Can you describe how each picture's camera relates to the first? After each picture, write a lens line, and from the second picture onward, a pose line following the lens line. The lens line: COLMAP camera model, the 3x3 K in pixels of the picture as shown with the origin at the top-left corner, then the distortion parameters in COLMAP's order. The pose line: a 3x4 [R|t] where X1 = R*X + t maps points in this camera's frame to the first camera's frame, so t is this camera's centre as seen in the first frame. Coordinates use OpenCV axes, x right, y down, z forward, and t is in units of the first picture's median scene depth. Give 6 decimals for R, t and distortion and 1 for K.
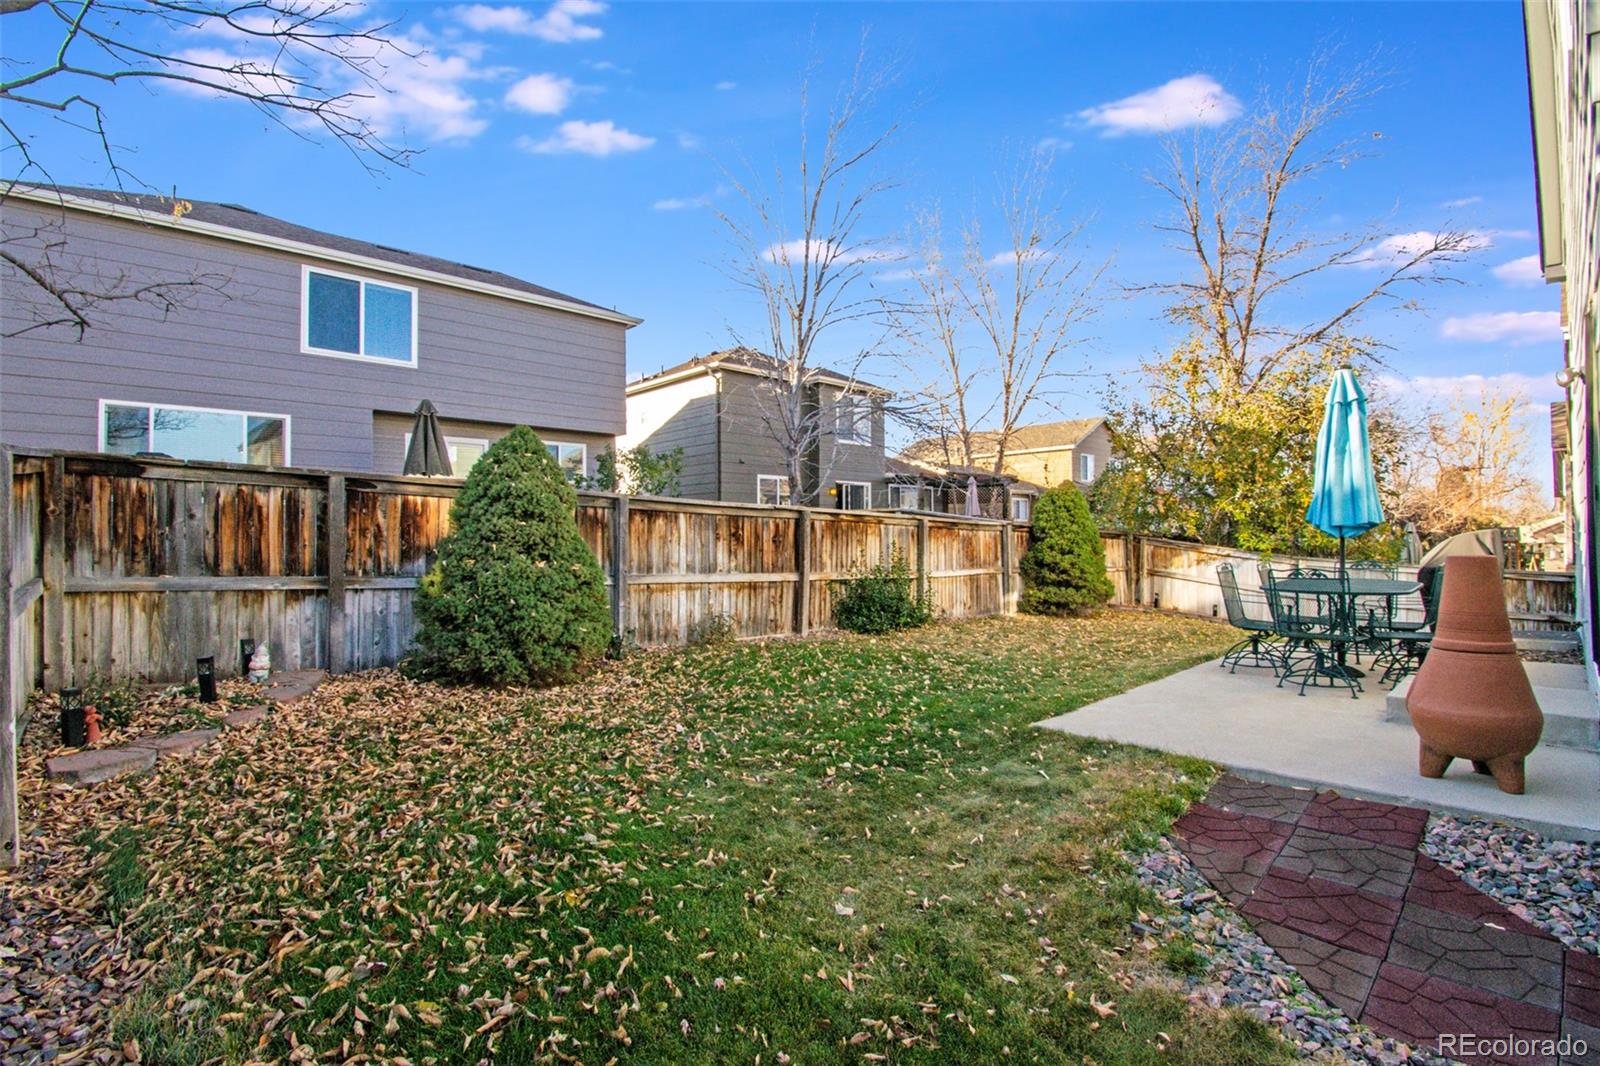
lens RADIAL K [[723.1, 0, 794.3], [0, 723.1, 530.9], [0, 0, 1]] dist [-0.004105, -0.001200]
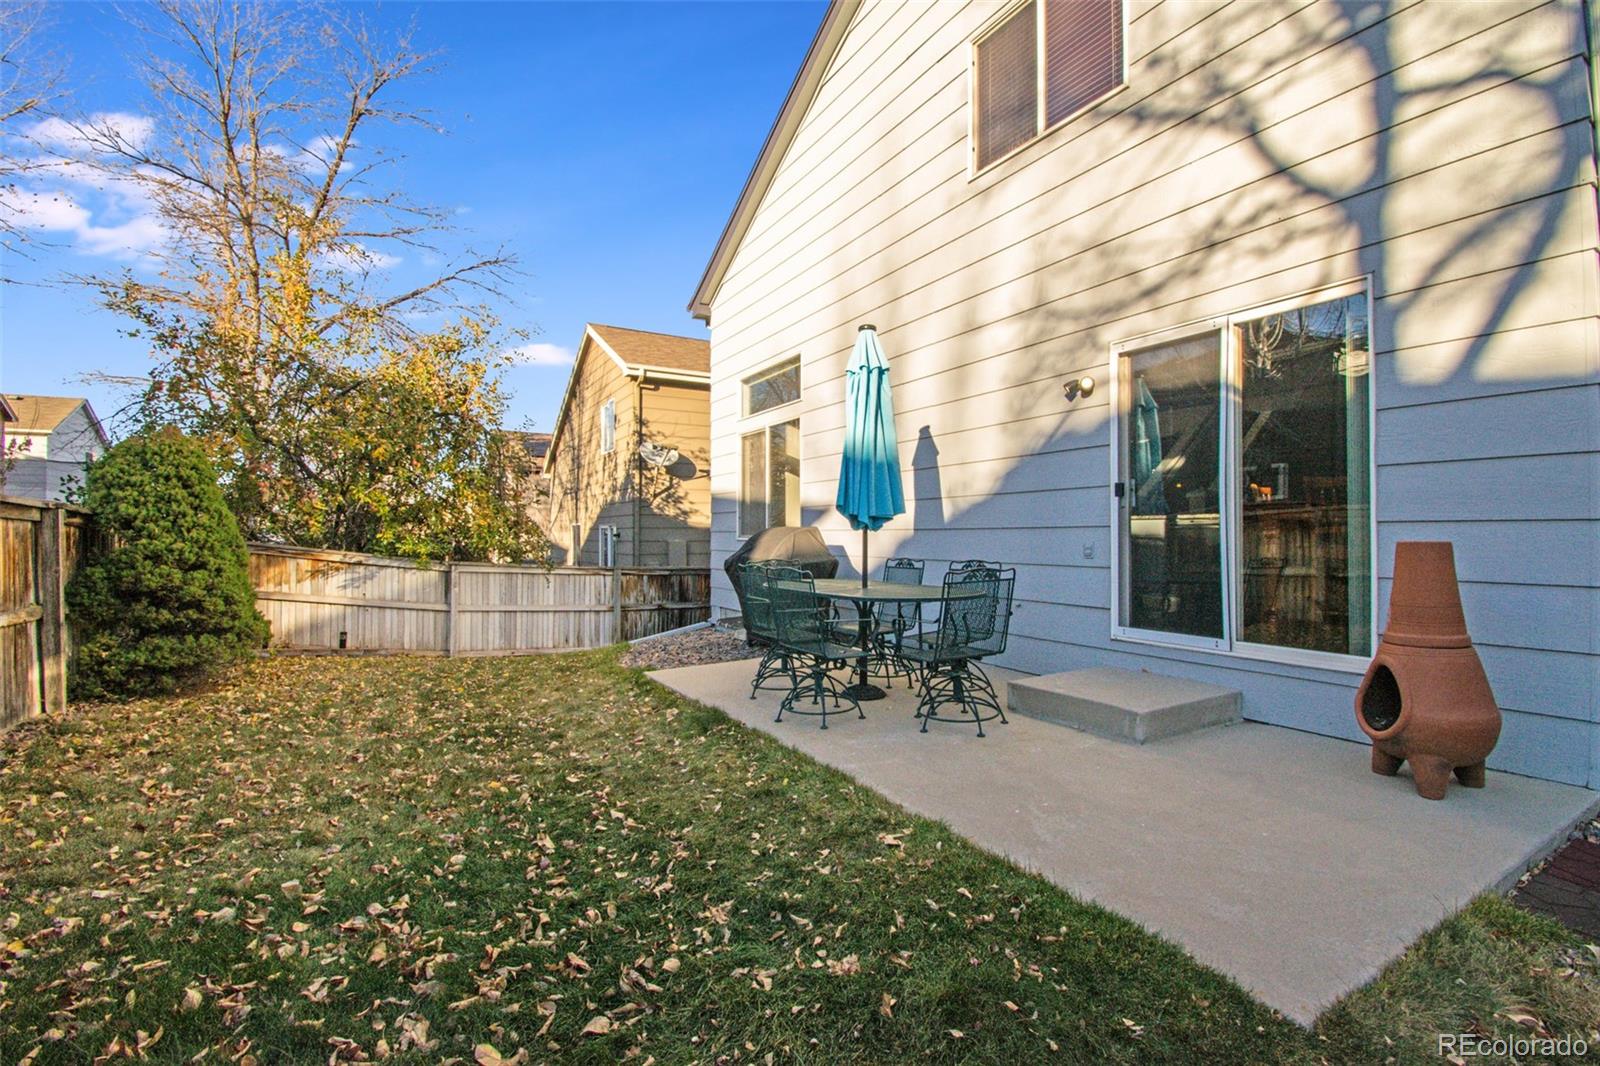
lens RADIAL K [[723.1, 0, 794.3], [0, 723.1, 530.9], [0, 0, 1]] dist [-0.004105, -0.001200]
pose [[0.212651, 0.010068, 0.977076, -0.034367], [-0.002953, 0.999949, -0.009661, 0.008282], [-0.977124, -0.000830, 0.212670, 0.471049]]
